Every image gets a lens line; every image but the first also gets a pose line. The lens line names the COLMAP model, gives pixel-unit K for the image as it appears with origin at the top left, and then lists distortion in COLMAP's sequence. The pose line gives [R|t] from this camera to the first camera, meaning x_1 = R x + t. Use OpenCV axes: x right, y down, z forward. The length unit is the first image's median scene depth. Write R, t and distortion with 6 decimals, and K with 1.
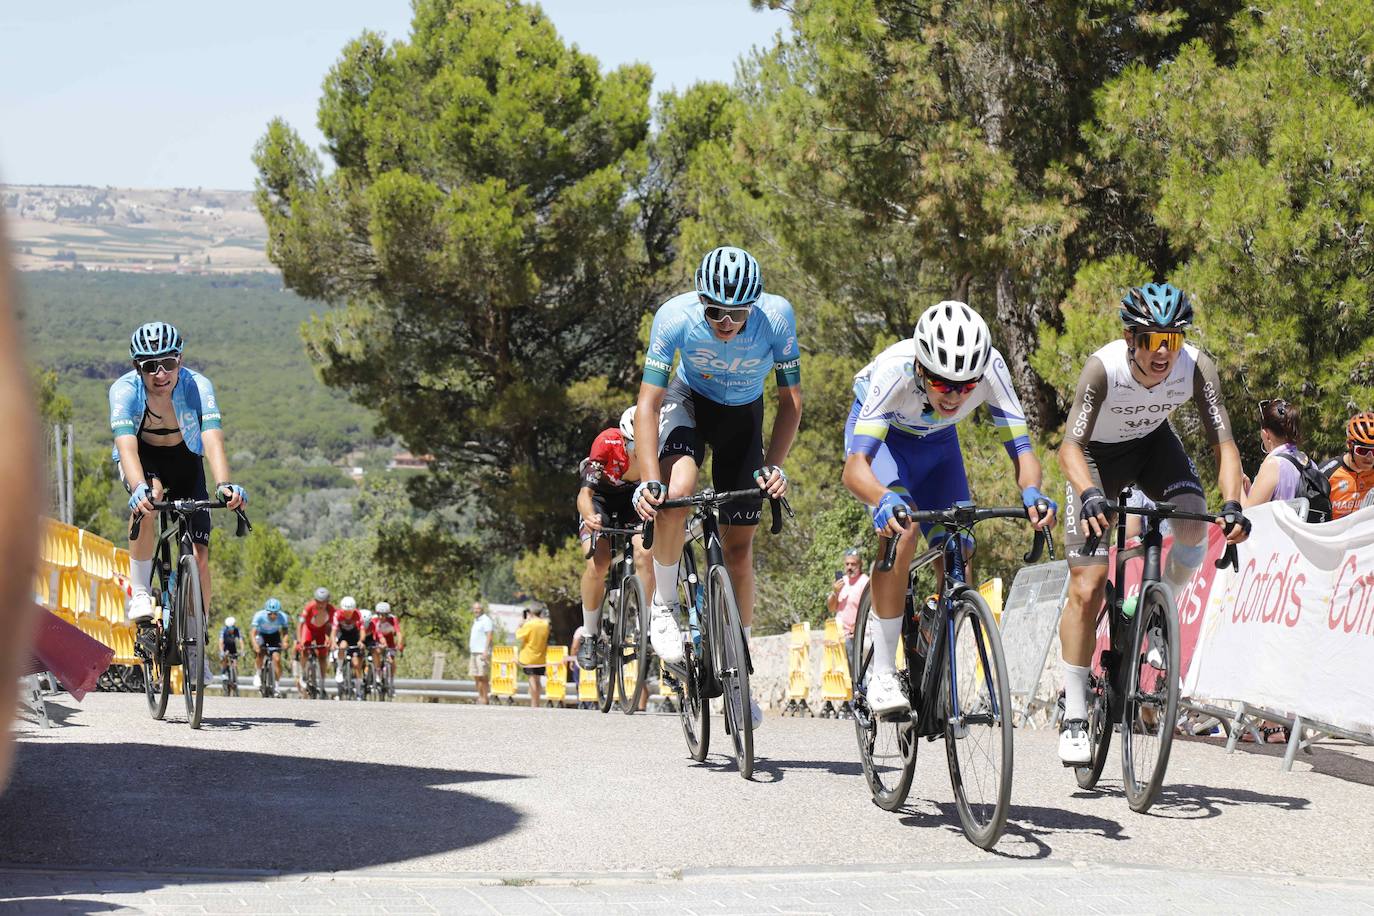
lens RADIAL K [[4065.8, 0, 655.0], [0, 4065.8, 457.5], [0, 0, 1]] dist [0.005190, -0.341755]
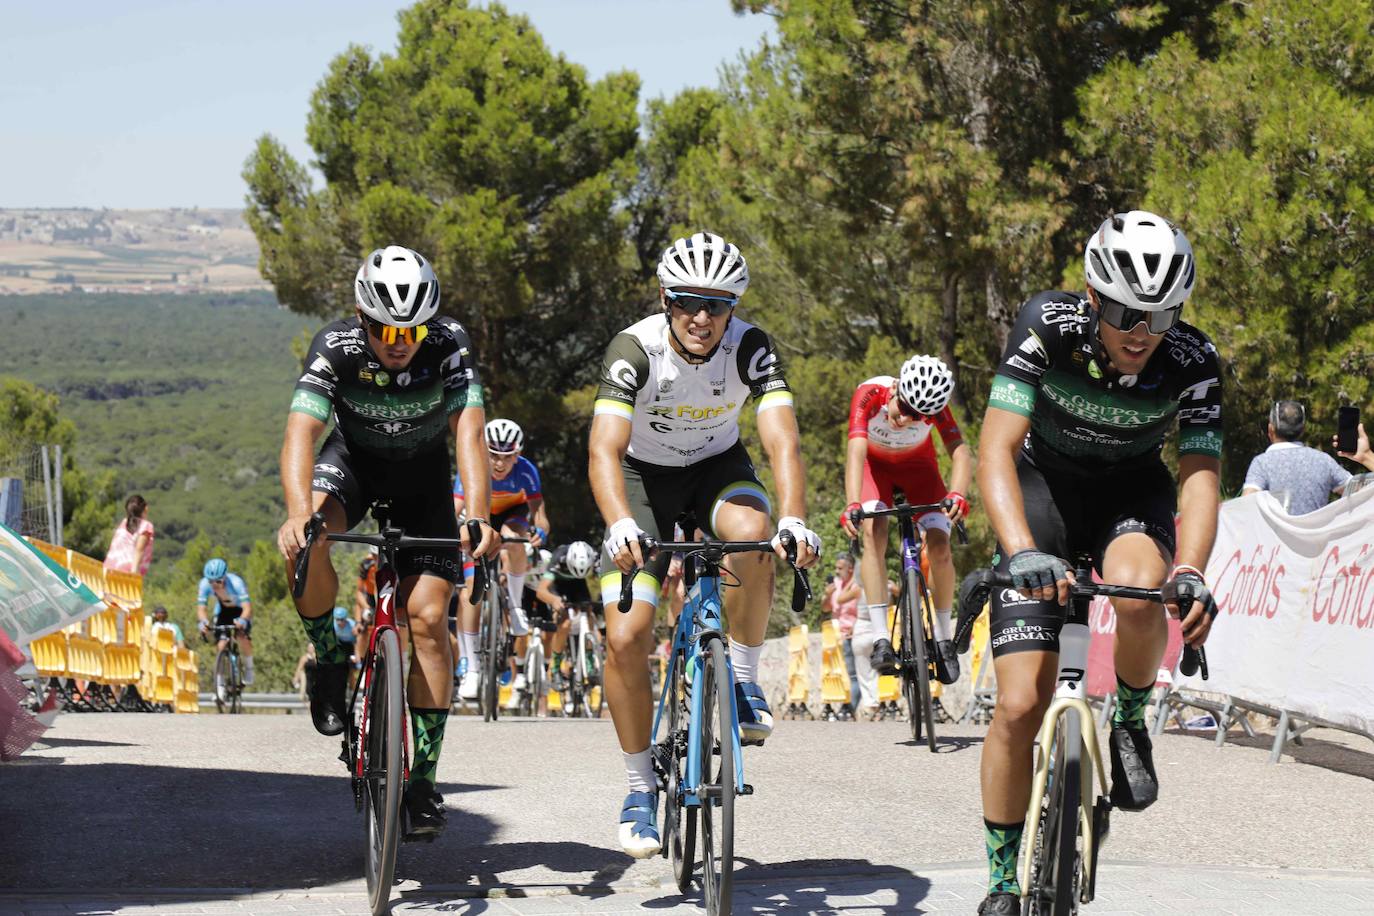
lens RADIAL K [[4042.7, 0, 687.0], [0, 4042.7, 458.0], [0, 0, 1]] dist [0.000481, -0.273079]
pose [[0.999689, -0.024594, 0.004119, 0.005032], [0.024602, 0.999696, -0.001767, 0.000399], [-0.004075, 0.001867, 0.999990, 0.005719]]
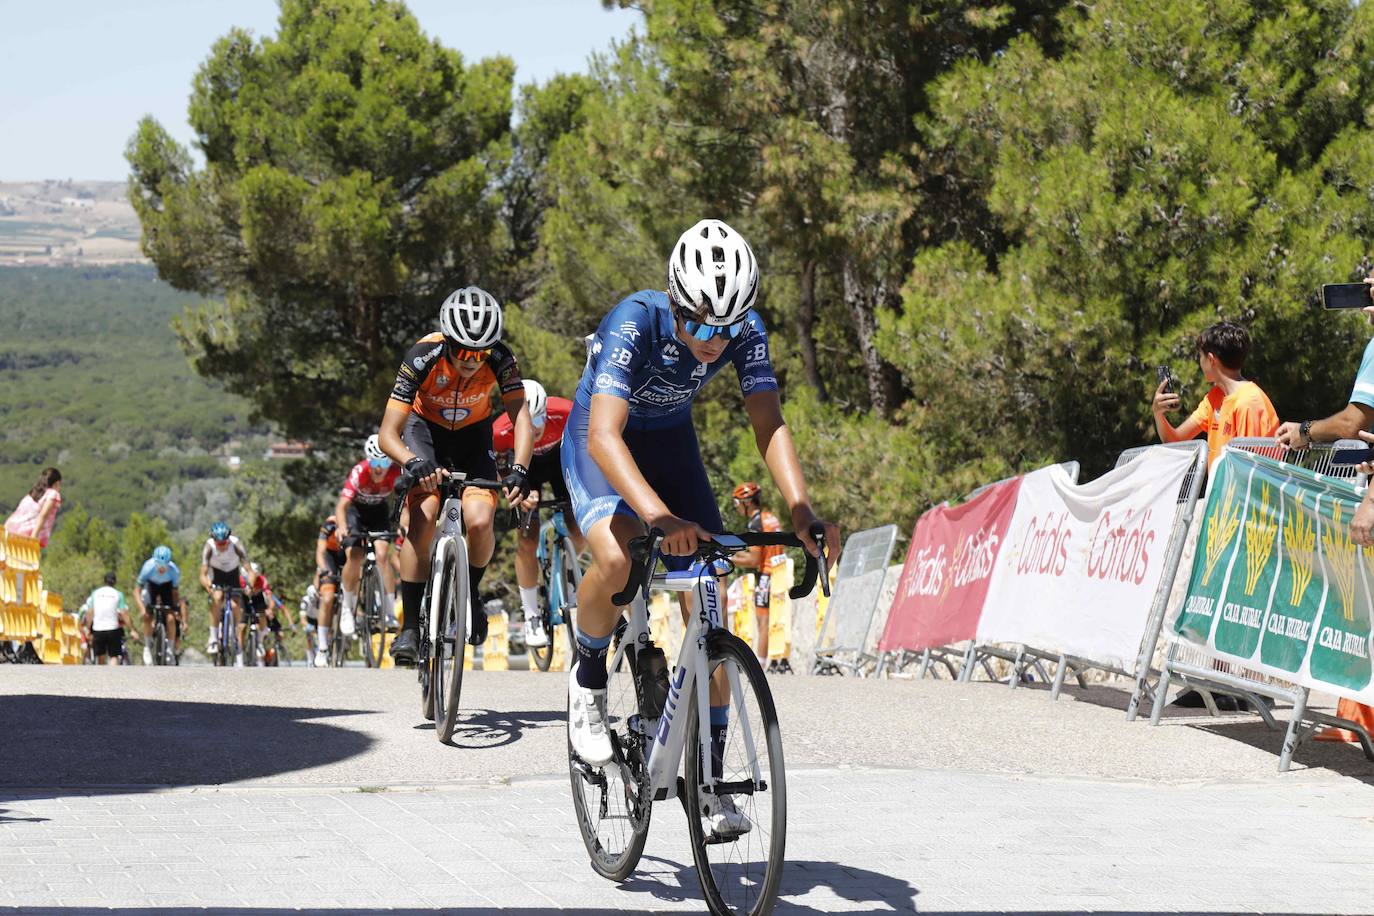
lens RADIAL K [[4408.4, 0, 744.2], [0, 4408.4, 510.7], [0, 0, 1]] dist [-0.086731, 0.170950]
pose [[0.998973, -0.017898, 0.041625, 0.009848], [0.017280, 0.999736, 0.015164, 0.002032], [-0.041885, -0.014429, 0.999018, -0.125475]]
